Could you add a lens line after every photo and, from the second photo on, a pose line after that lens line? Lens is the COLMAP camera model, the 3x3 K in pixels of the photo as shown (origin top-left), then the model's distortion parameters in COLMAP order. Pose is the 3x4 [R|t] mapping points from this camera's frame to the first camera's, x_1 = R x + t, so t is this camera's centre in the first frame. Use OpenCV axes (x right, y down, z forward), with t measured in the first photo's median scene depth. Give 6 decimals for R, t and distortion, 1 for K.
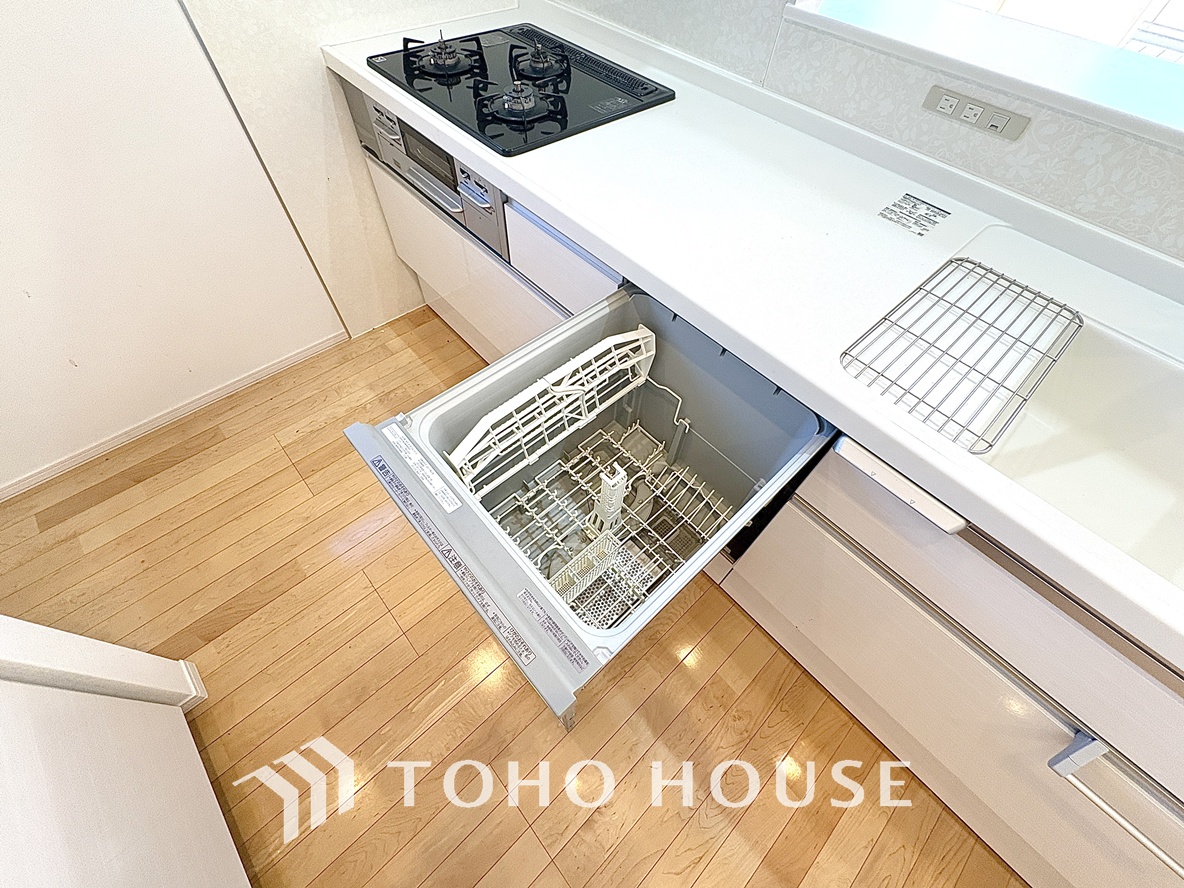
lens RADIAL K [[472.3, 0, 587.9], [0, 472.3, 446.7], [0, 0, 1]] dist [-0.001472, 0.000502]
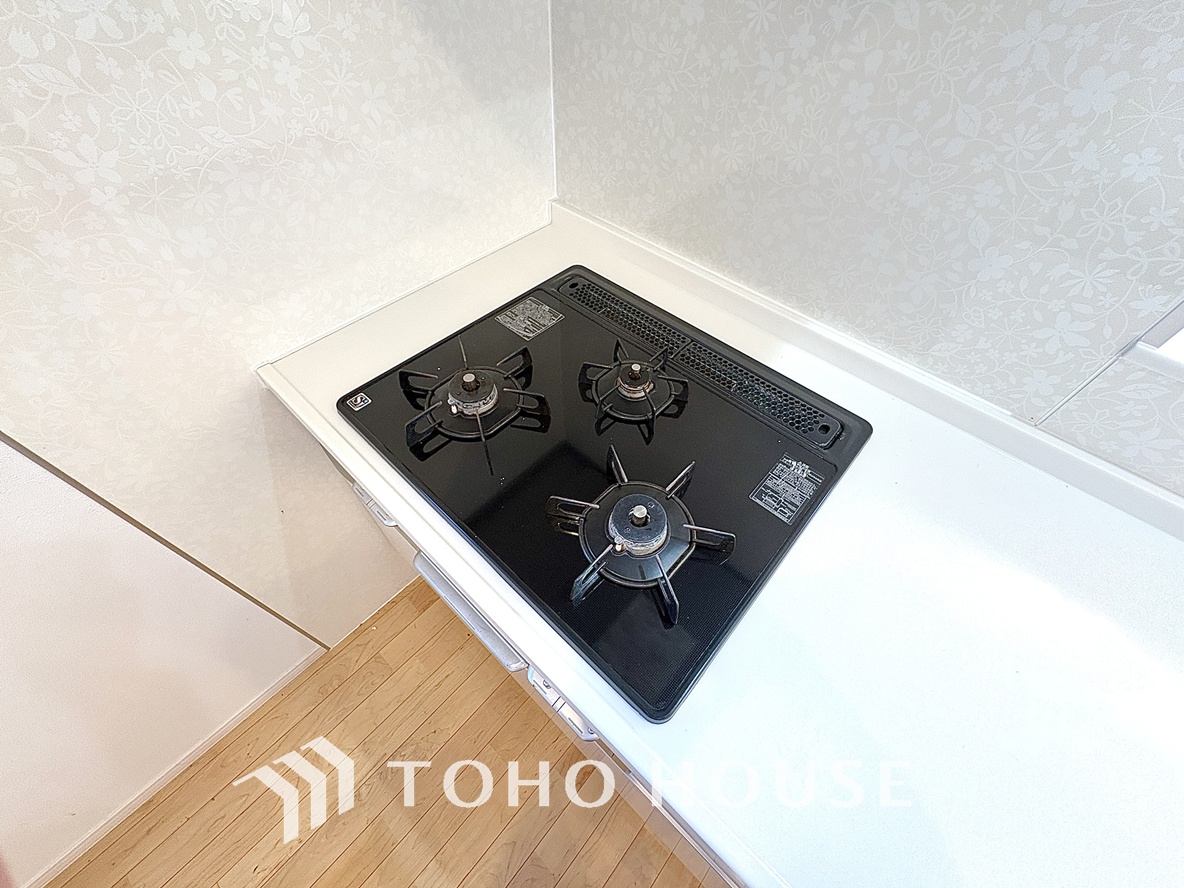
lens RADIAL K [[472.3, 0, 589.2], [0, 472.3, 447.3], [0, 0, 1]] dist [-0.001472, 0.000502]
pose [[0.994990, -0.088962, 0.045618, -0.197775], [0.091774, 0.993735, -0.063778, -0.720840], [-0.039658, 0.067645, 0.996921, 0.426961]]
